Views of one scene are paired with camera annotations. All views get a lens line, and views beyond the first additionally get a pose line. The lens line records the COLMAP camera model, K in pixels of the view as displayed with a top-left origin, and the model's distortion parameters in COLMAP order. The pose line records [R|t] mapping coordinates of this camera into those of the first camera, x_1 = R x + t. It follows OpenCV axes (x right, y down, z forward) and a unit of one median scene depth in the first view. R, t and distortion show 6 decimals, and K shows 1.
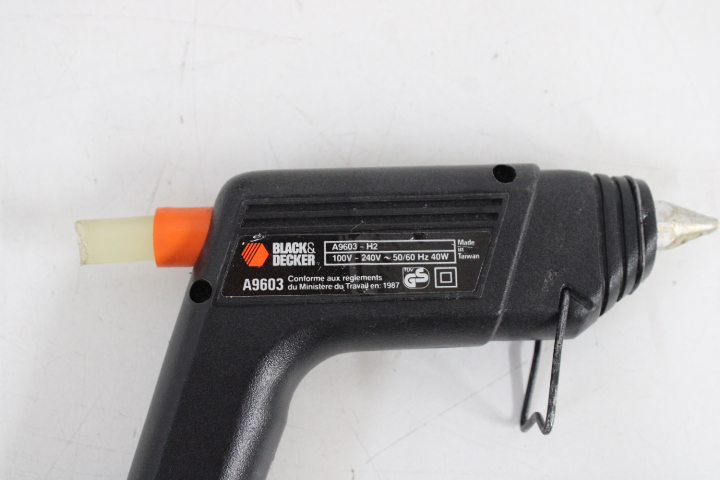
lens RADIAL K [[1070.2, 0, 365.6], [0, 1070.2, 239.7], [0, 0, 1]] dist [-0.076415, 0.000000]
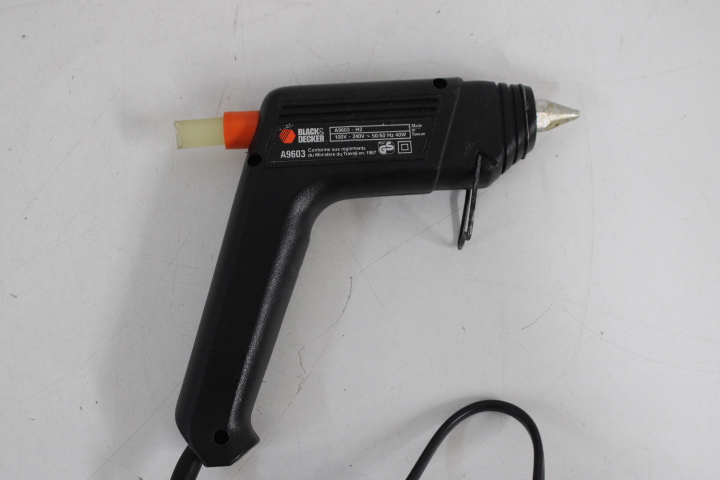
lens RADIAL K [[1070.2, 0, 364.0], [0, 1070.2, 239.2], [0, 0, 1]] dist [-0.076415, 0.000000]
pose [[0.999646, -0.025655, -0.007028, 0.020694], [0.025834, 0.999314, 0.026549, 0.129417], [0.006342, -0.026721, 0.999623, -0.628164]]
